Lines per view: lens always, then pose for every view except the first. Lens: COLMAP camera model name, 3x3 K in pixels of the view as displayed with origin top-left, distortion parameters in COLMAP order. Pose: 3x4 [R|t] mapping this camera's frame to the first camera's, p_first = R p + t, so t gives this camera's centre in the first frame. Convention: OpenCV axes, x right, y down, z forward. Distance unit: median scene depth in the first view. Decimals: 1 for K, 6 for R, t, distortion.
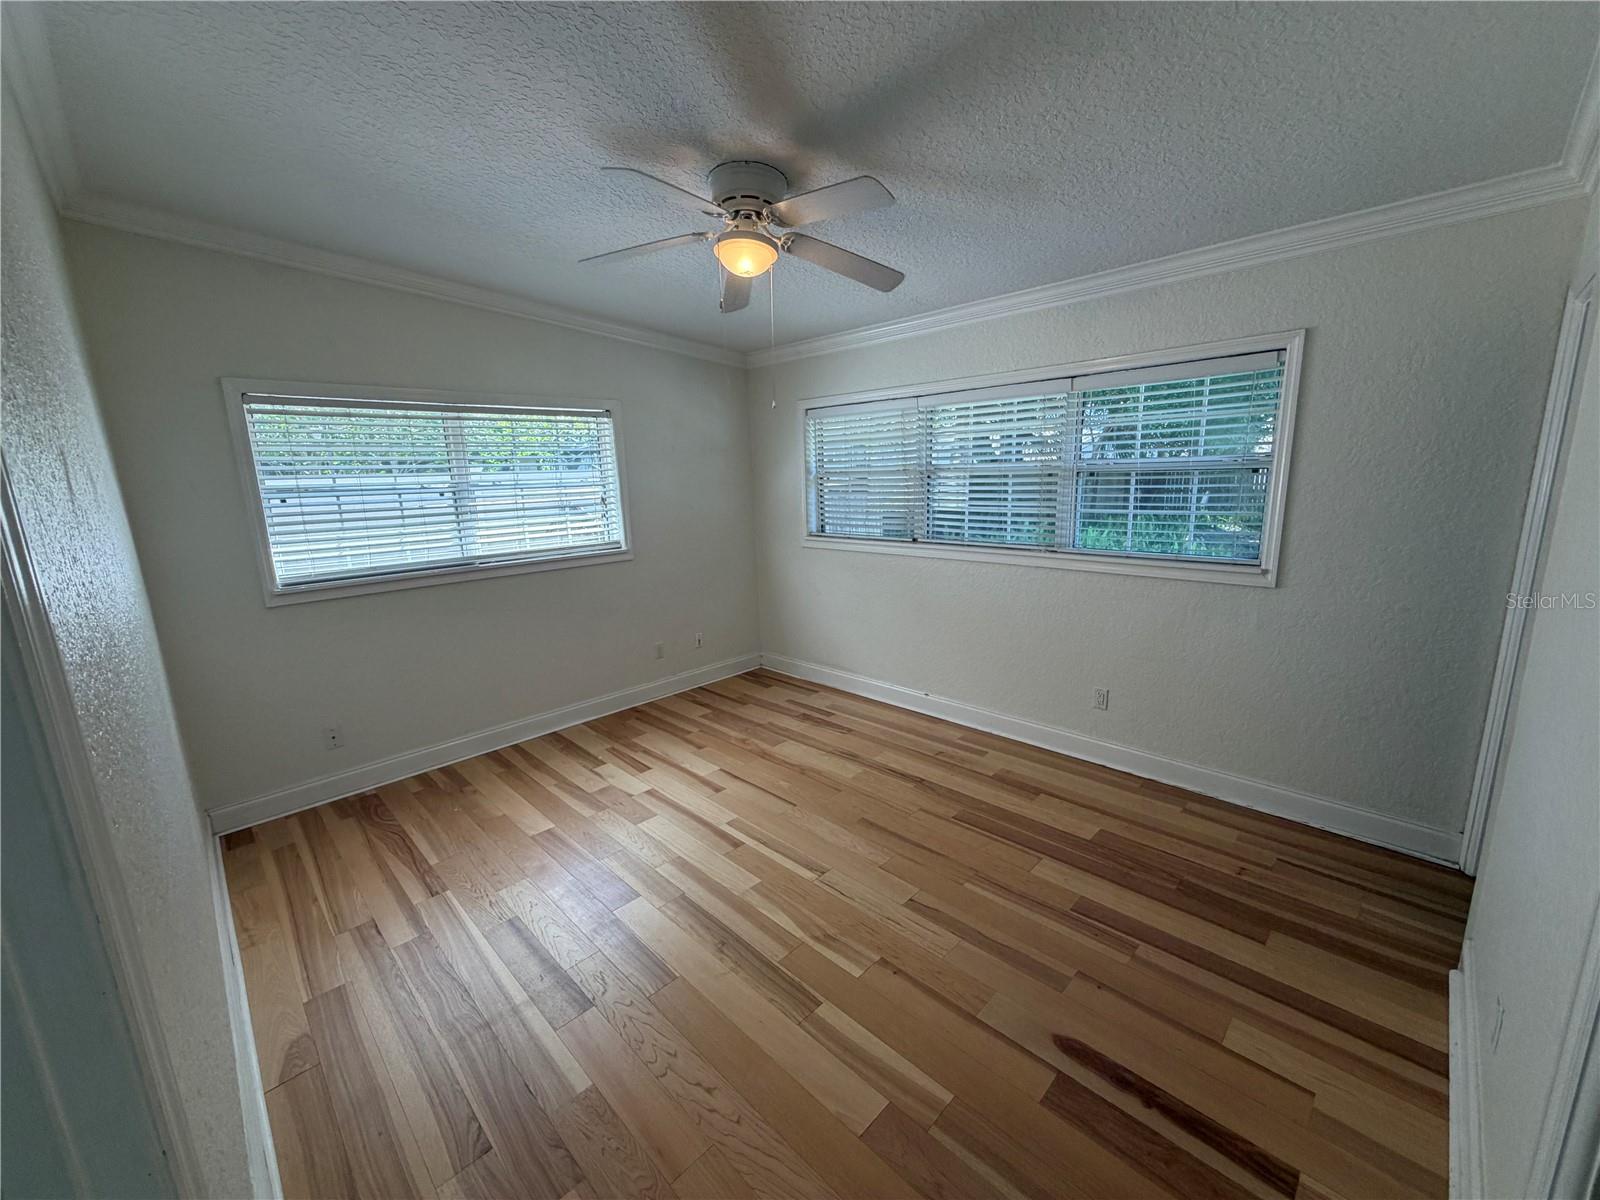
lens RADIAL K [[635.1, 0, 800.0], [0, 635.1, 600.0], [0, 0, 1]] dist [0.003619, 0.000095]
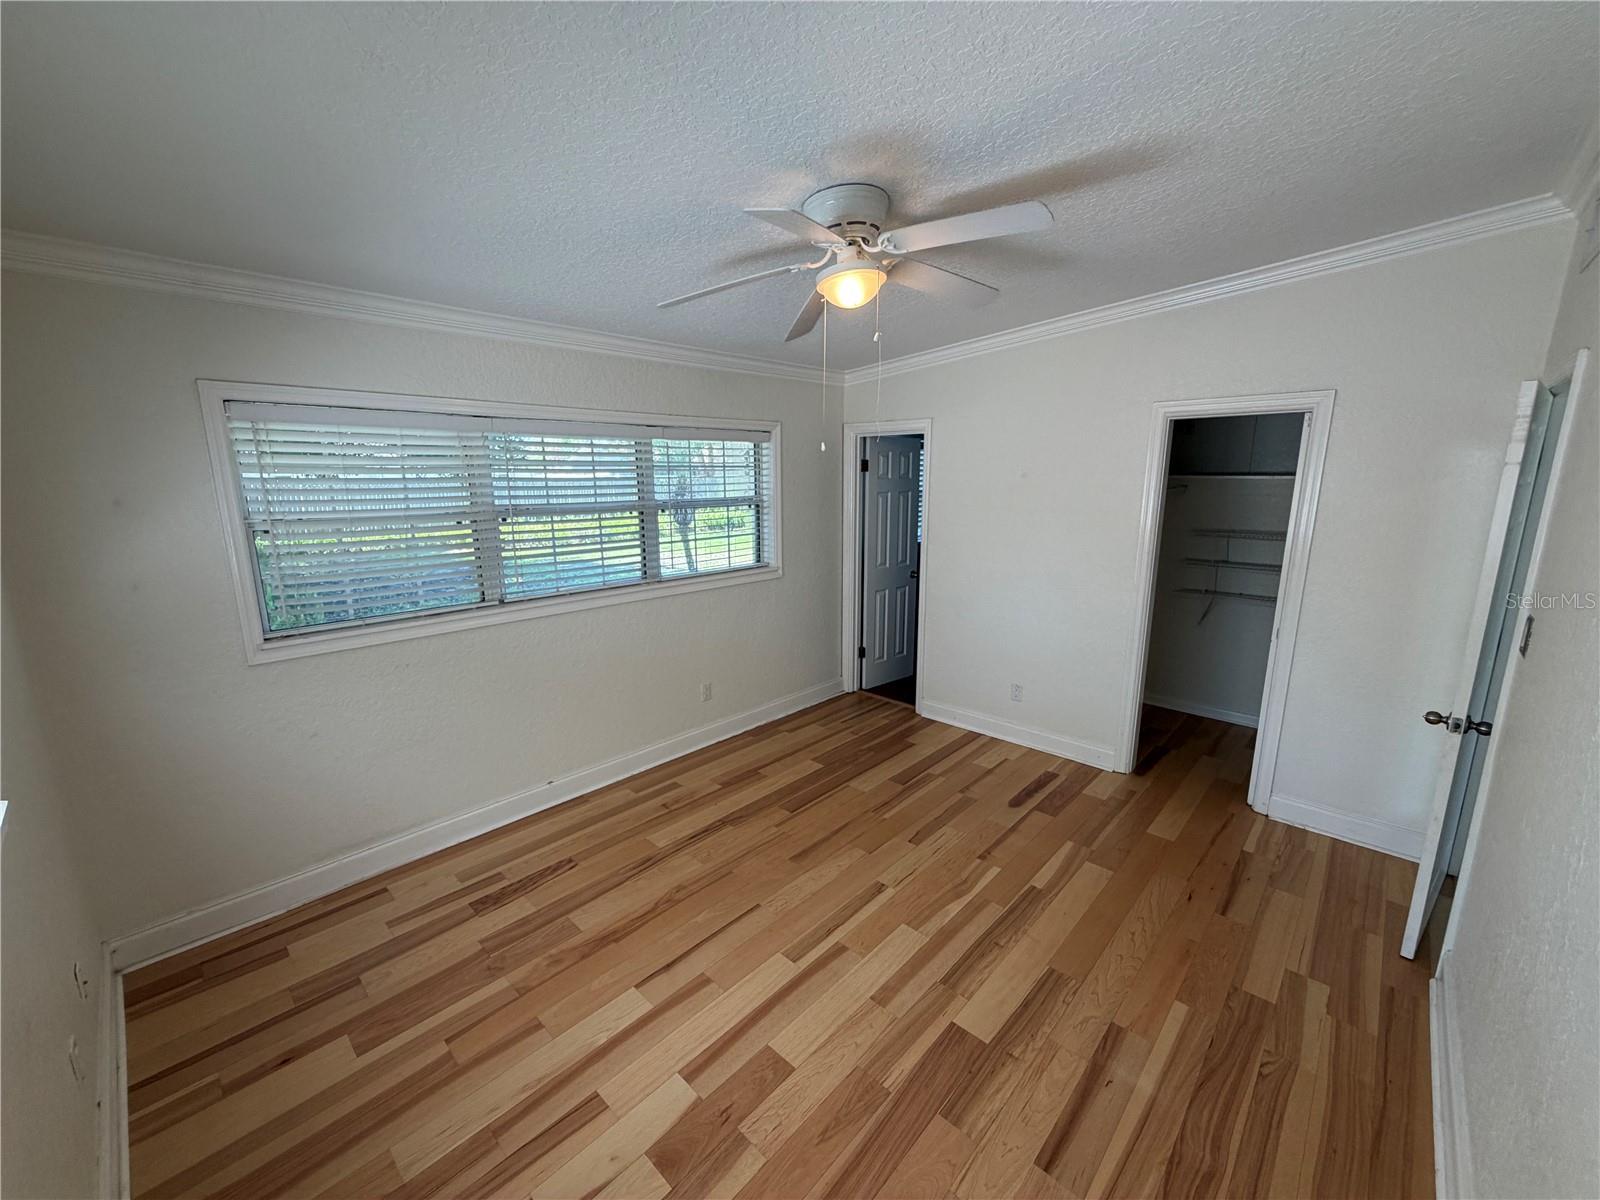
lens RADIAL K [[635.1, 0, 800.0], [0, 635.1, 600.0], [0, 0, 1]] dist [0.003619, 0.000095]
pose [[-0.023221, -0.164586, 0.986089, -0.728916], [0.202999, 0.965031, 0.165851, -0.187566], [-0.978904, 0.204026, 0.011001, 0.795998]]
